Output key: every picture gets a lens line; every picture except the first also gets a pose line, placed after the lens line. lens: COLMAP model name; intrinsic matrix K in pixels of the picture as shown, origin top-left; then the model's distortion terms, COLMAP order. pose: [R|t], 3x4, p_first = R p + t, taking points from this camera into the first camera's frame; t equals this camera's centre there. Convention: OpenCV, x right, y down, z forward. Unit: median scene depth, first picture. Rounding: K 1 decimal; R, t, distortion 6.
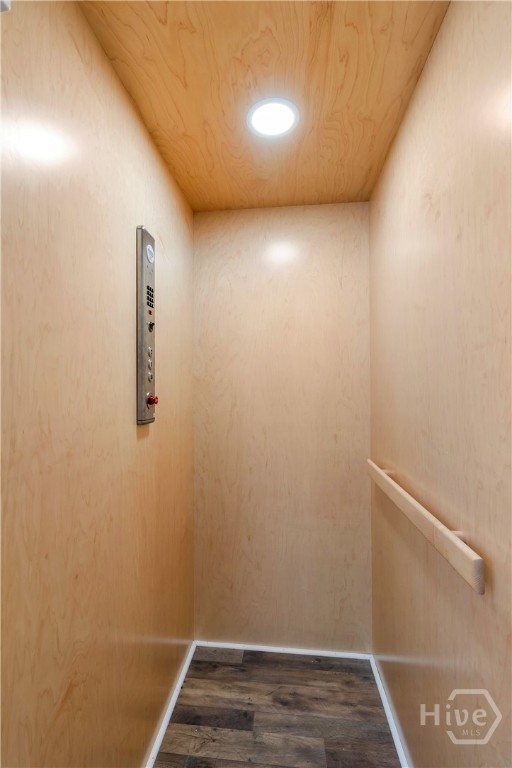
lens RADIAL K [[356.8, 0, 254.2], [0, 356.8, 383.8], [0, 0, 1]] dist [0.002906, 0.000967]
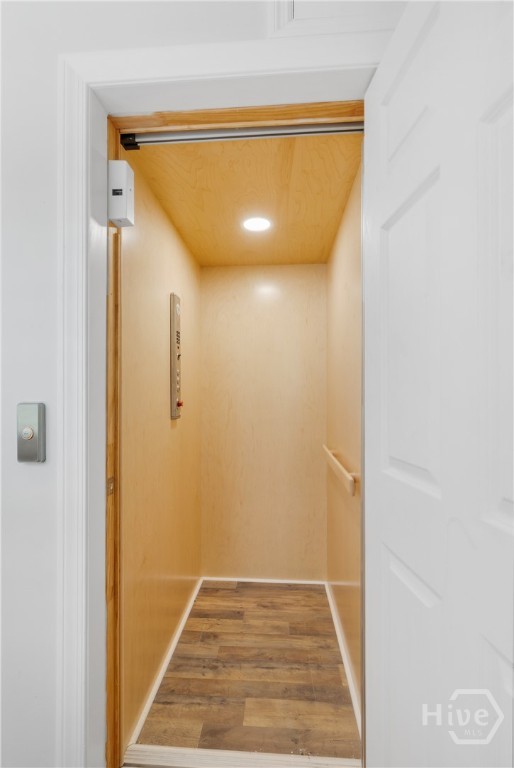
lens RADIAL K [[356.8, 0, 256.9], [0, 356.8, 389.8], [0, 0, 1]] dist [0.002906, 0.000967]
pose [[0.999500, 0.001924, 0.031570, 0.003374], [-0.001919, 0.999998, -0.000198, -0.014061], [-0.031570, 0.000137, 0.999502, -0.510406]]
